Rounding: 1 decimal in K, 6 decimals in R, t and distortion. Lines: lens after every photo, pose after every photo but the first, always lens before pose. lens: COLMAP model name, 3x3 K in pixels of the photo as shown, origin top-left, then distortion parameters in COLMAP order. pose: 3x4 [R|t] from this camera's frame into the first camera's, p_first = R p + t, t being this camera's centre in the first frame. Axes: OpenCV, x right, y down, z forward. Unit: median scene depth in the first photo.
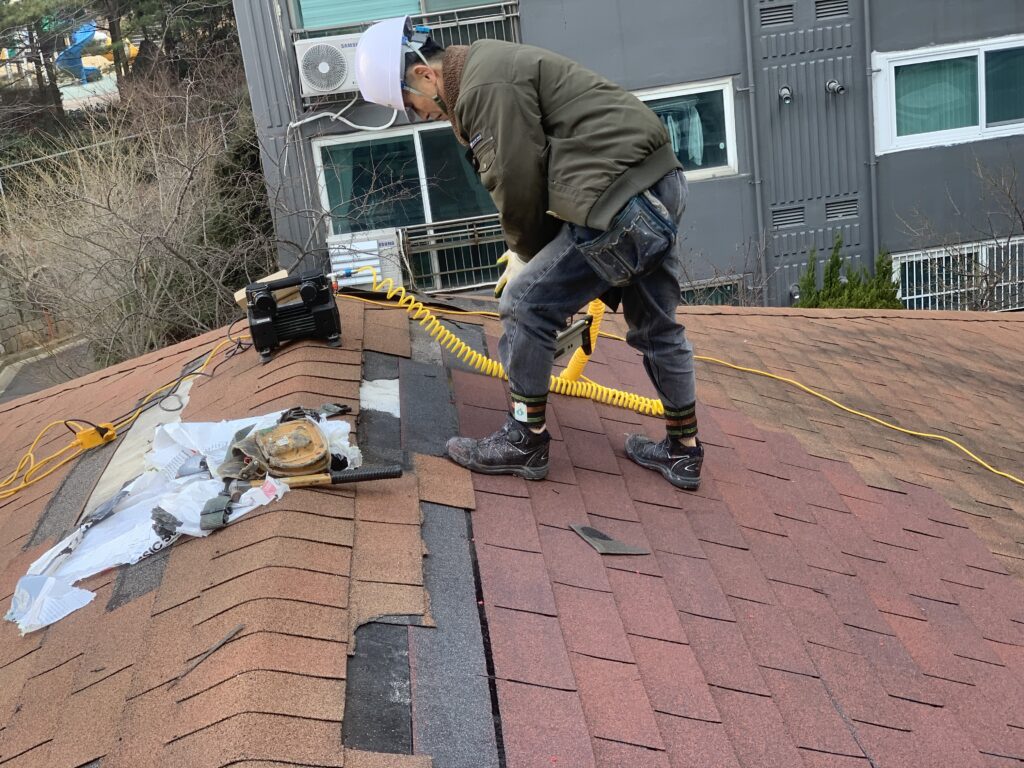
lens RADIAL K [[1562.8, 0, 513.8], [0, 1562.8, 432.9], [0, 0, 1]] dist [0.198149, -0.793263]
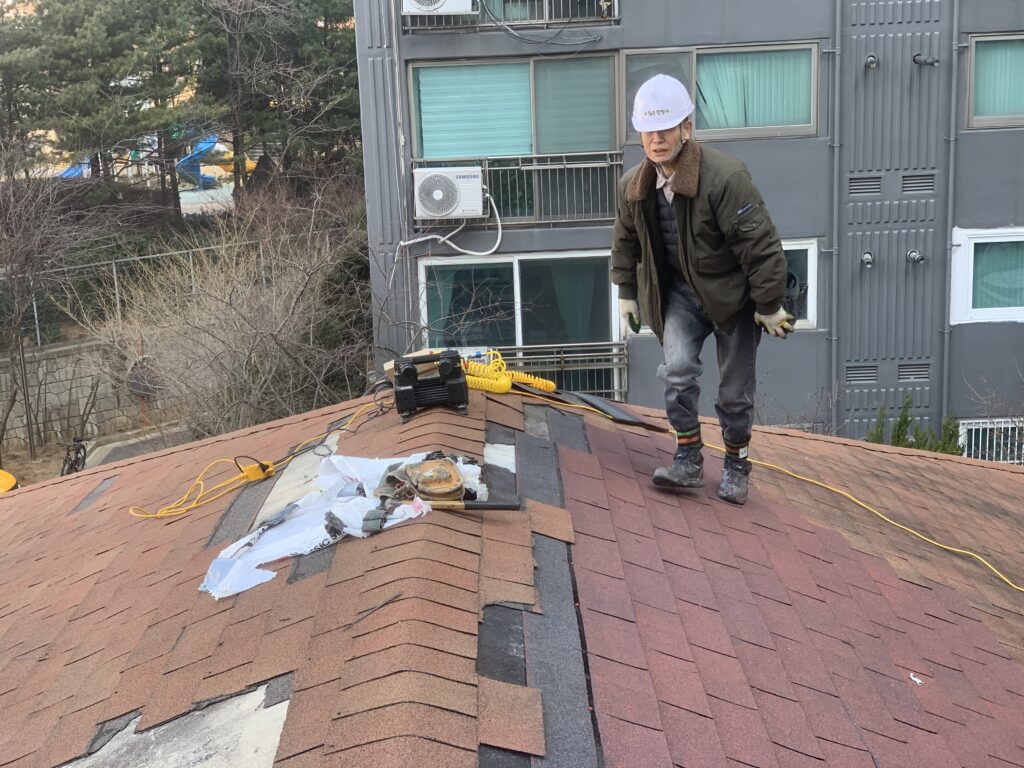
lens RADIAL K [[1571.4, 0, 512.0], [0, 1571.4, 384.0], [0, 0, 1]] dist [0.088998, -0.211209]
pose [[0.994161, 0.096184, -0.048908, -0.017292], [-0.101221, 0.988326, -0.113866, 0.049587], [0.037385, 0.118152, 0.992292, -0.182263]]
